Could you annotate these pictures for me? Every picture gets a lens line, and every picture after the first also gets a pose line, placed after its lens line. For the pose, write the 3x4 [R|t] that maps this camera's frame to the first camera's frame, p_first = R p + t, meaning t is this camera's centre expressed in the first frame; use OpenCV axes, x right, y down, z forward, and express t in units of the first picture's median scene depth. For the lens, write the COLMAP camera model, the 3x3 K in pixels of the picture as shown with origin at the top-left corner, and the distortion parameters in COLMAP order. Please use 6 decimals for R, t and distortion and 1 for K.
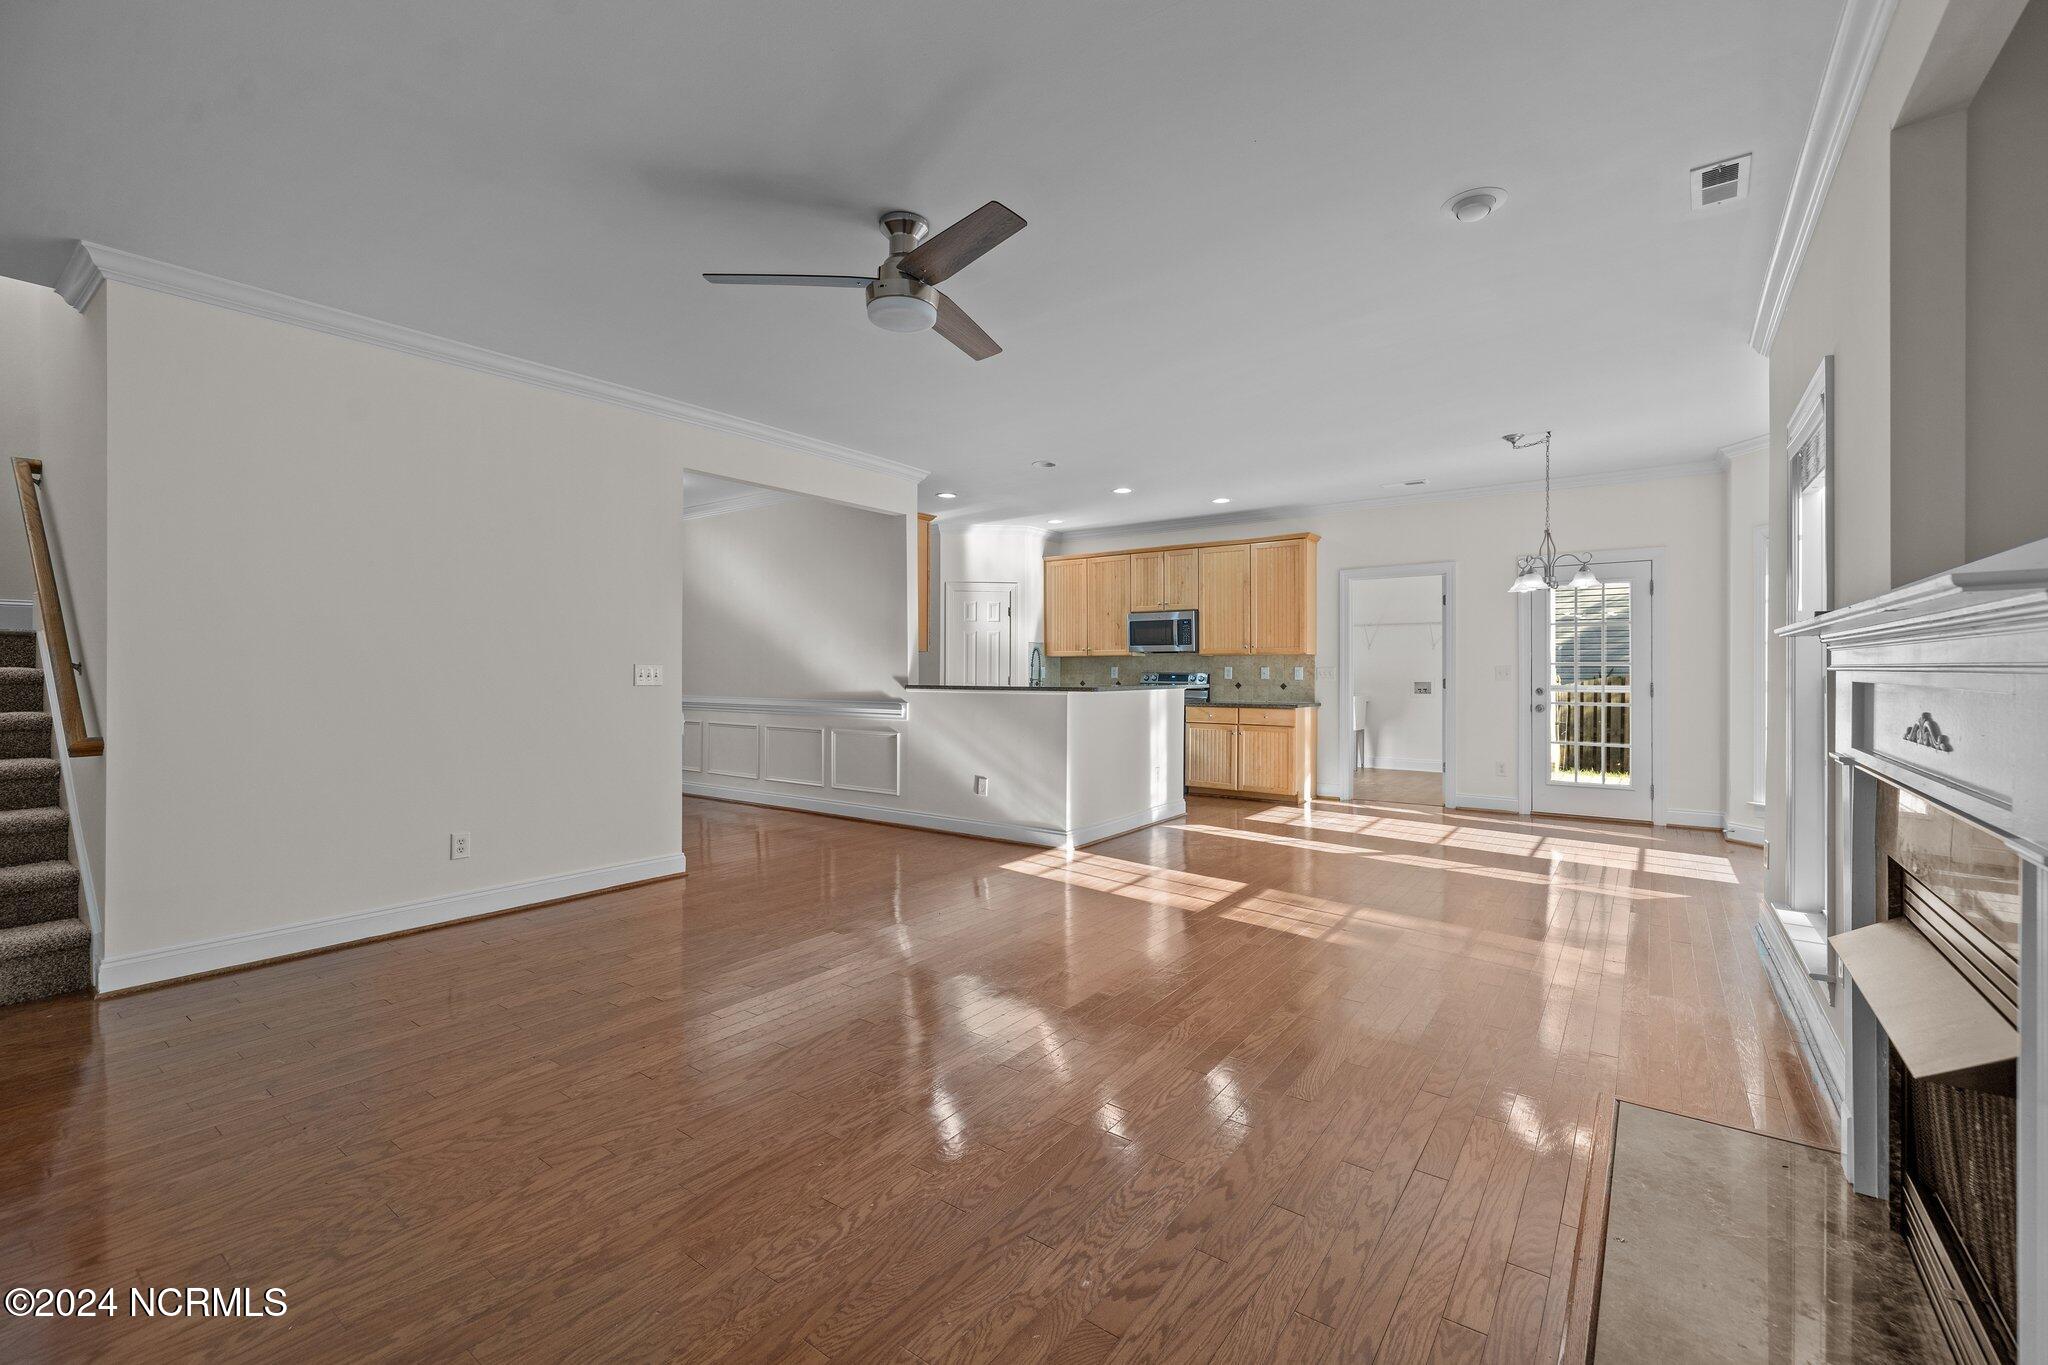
lens RADIAL K [[866.8, 0, 1023.3], [0, 866.8, 669.9], [0, 0, 1]] dist [0.001475, 0.000182]
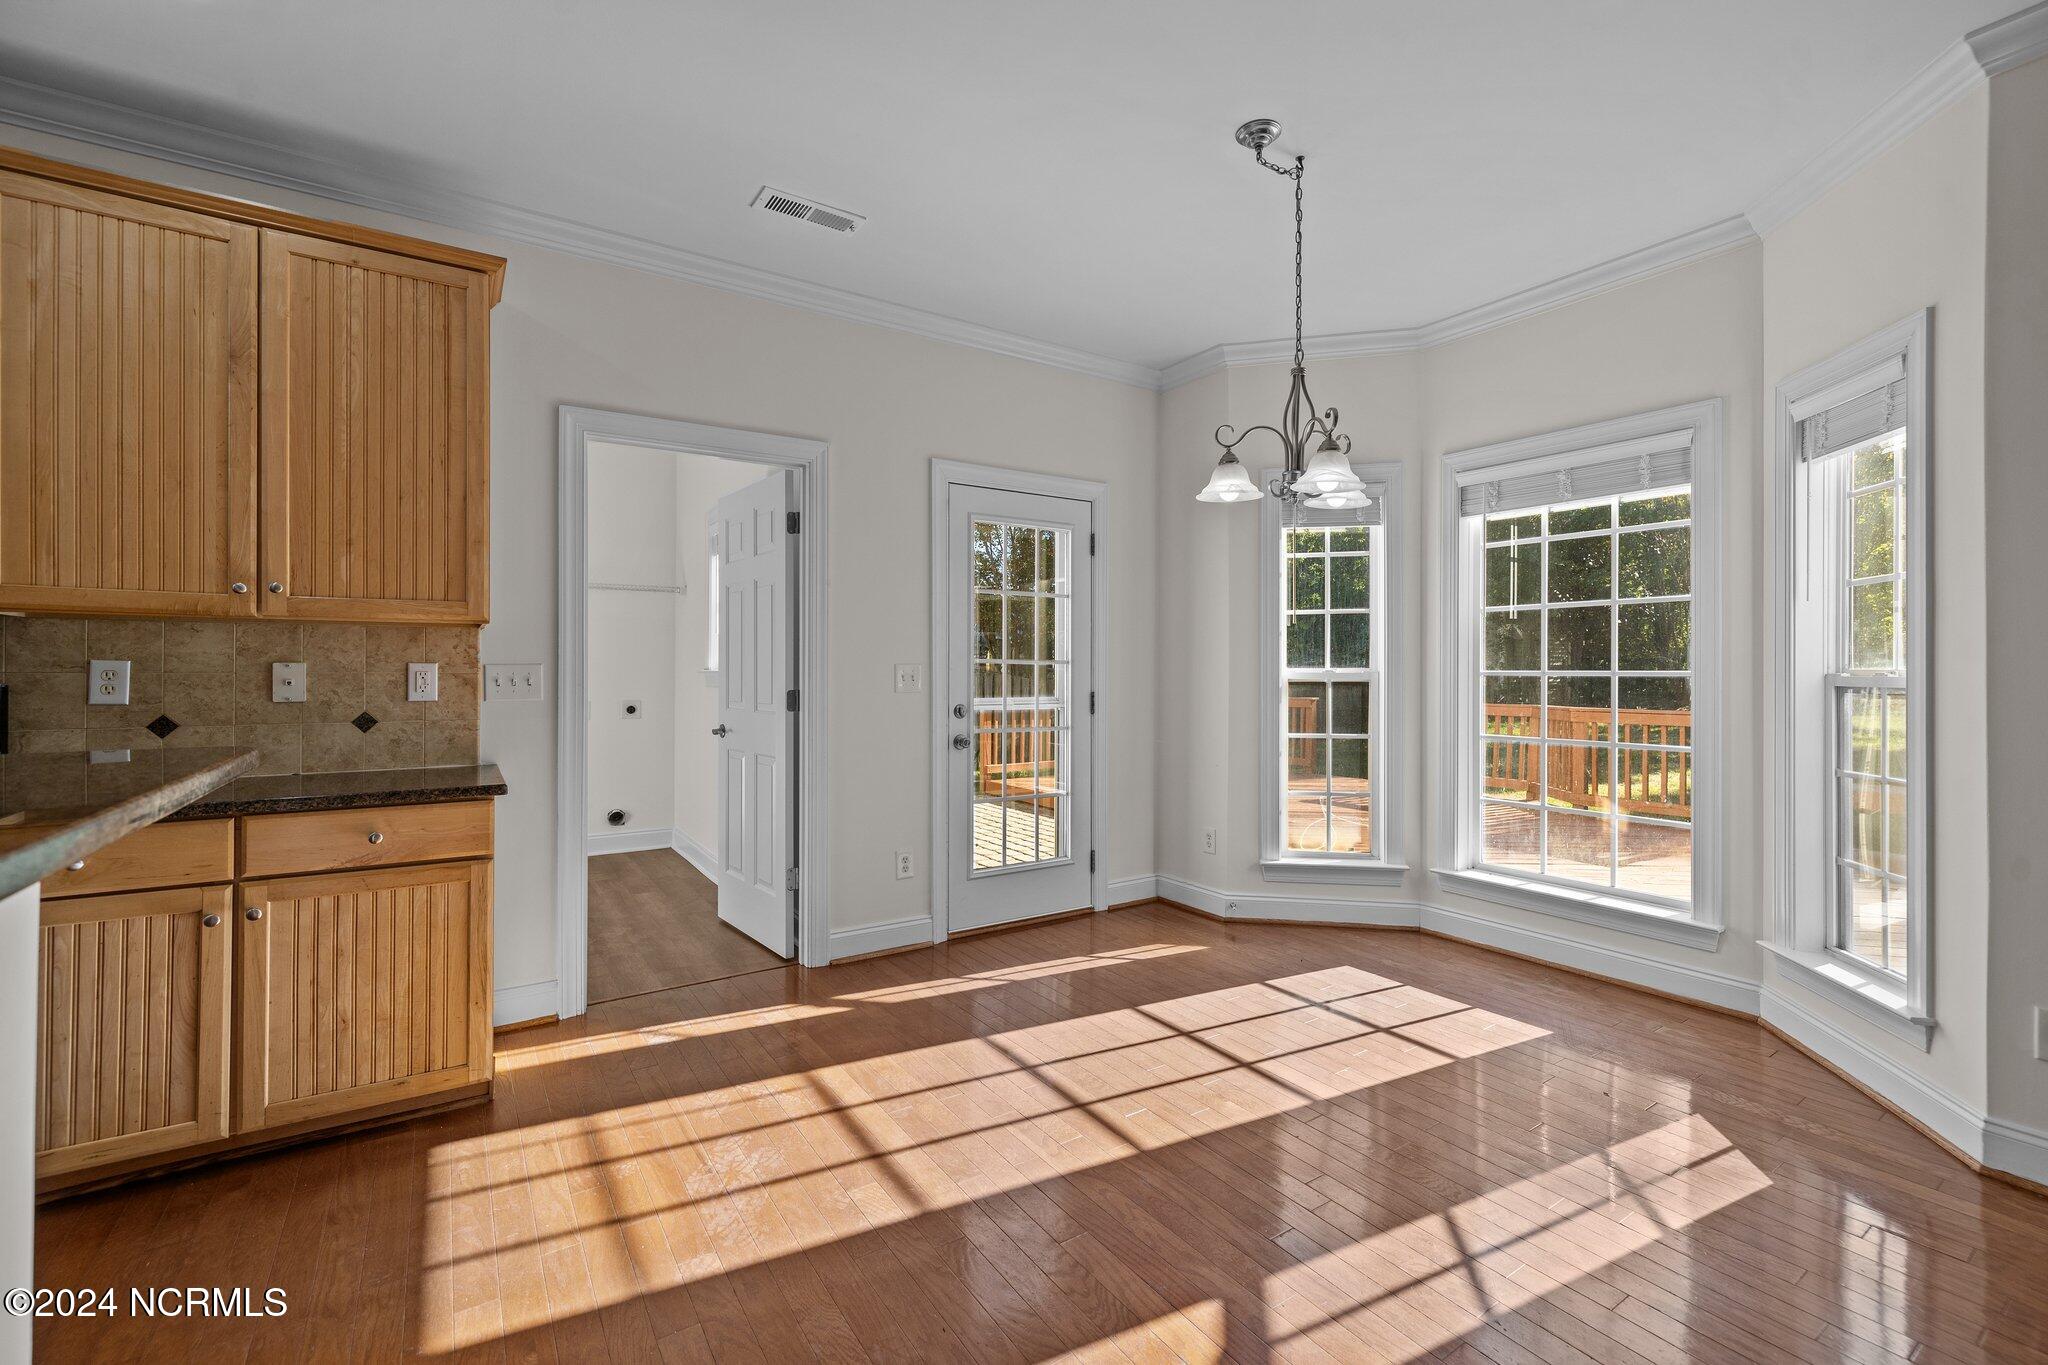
lens RADIAL K [[866.8, 0, 1023.3], [0, 866.8, 669.9], [0, 0, 1]] dist [0.001475, 0.000182]
pose [[0.350664, 0.002106, 0.936499, 0.087005], [-0.002448, 0.999996, -0.001333, -0.000755], [-0.936498, -0.001825, 0.350667, 0.691165]]
